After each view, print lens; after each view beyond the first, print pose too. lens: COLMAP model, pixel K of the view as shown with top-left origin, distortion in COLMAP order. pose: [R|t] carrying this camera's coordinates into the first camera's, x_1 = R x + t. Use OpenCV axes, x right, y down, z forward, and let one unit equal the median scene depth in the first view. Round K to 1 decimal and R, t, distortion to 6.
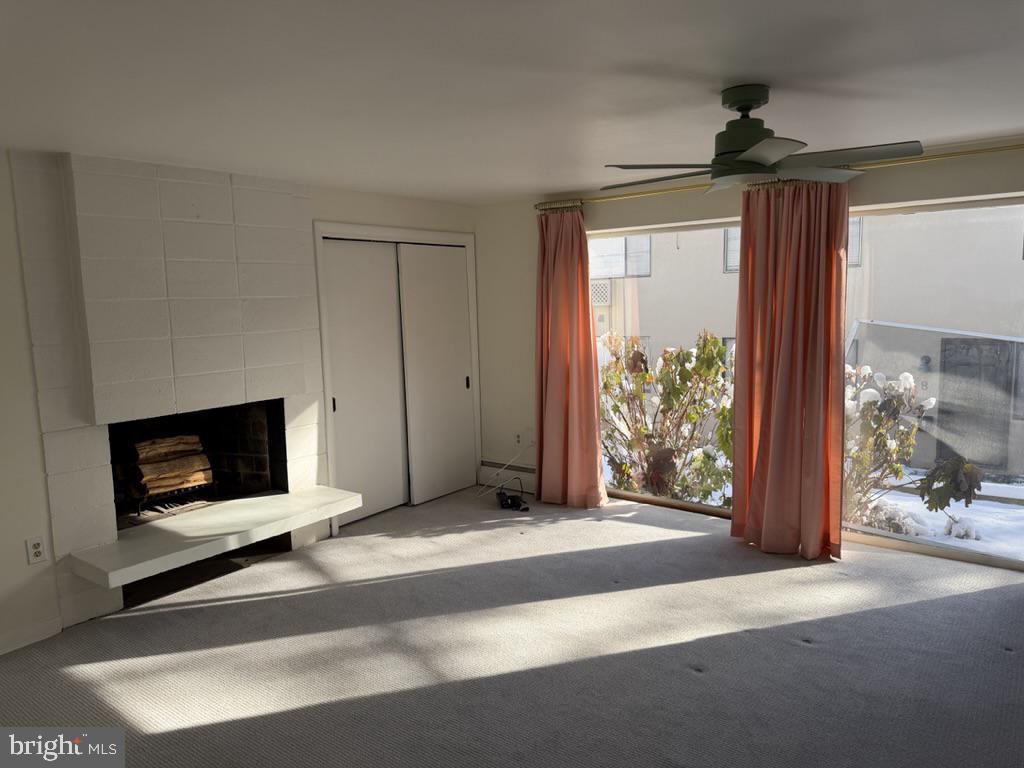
lens RADIAL K [[710.4, 0, 506.4], [0, 710.4, 386.3], [0, 0, 1]] dist [0.076563, -0.105938]
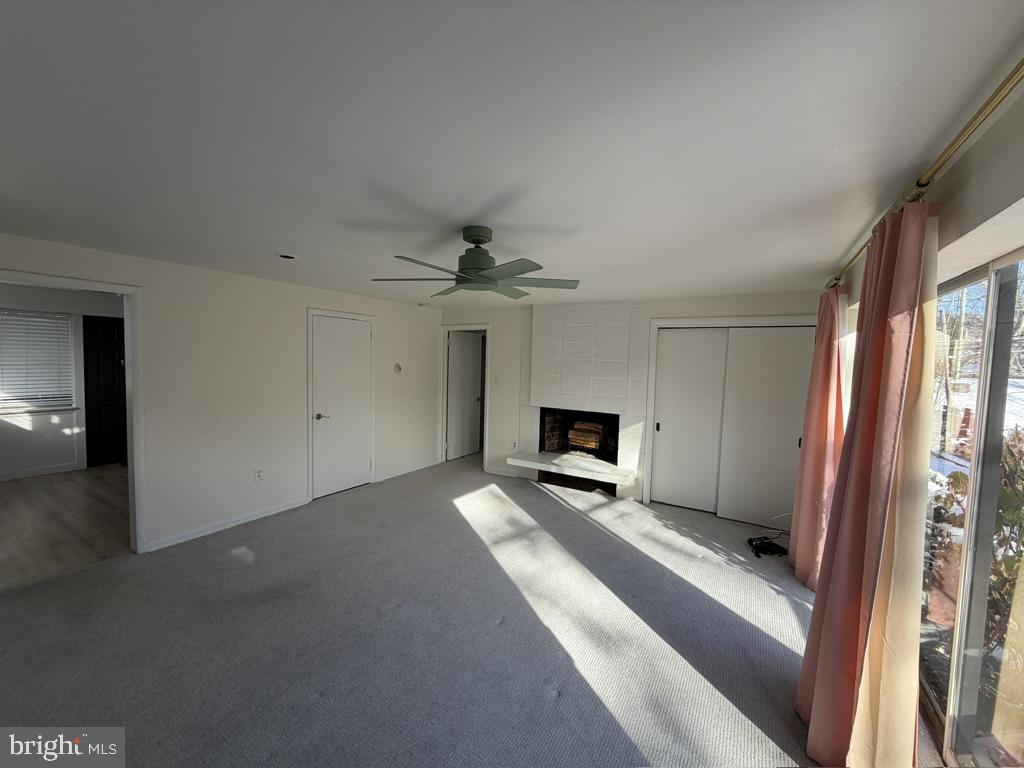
lens RADIAL K [[405.5, 0, 511.7], [0, 405.5, 386.2], [0, 0, 1]] dist [-0.001039, -0.000240]
pose [[0.110228, 0.090522, -0.989775, 0.678172], [-0.162612, 0.984068, 0.071891, -0.084353], [0.980514, 0.153025, 0.123192, 0.562655]]
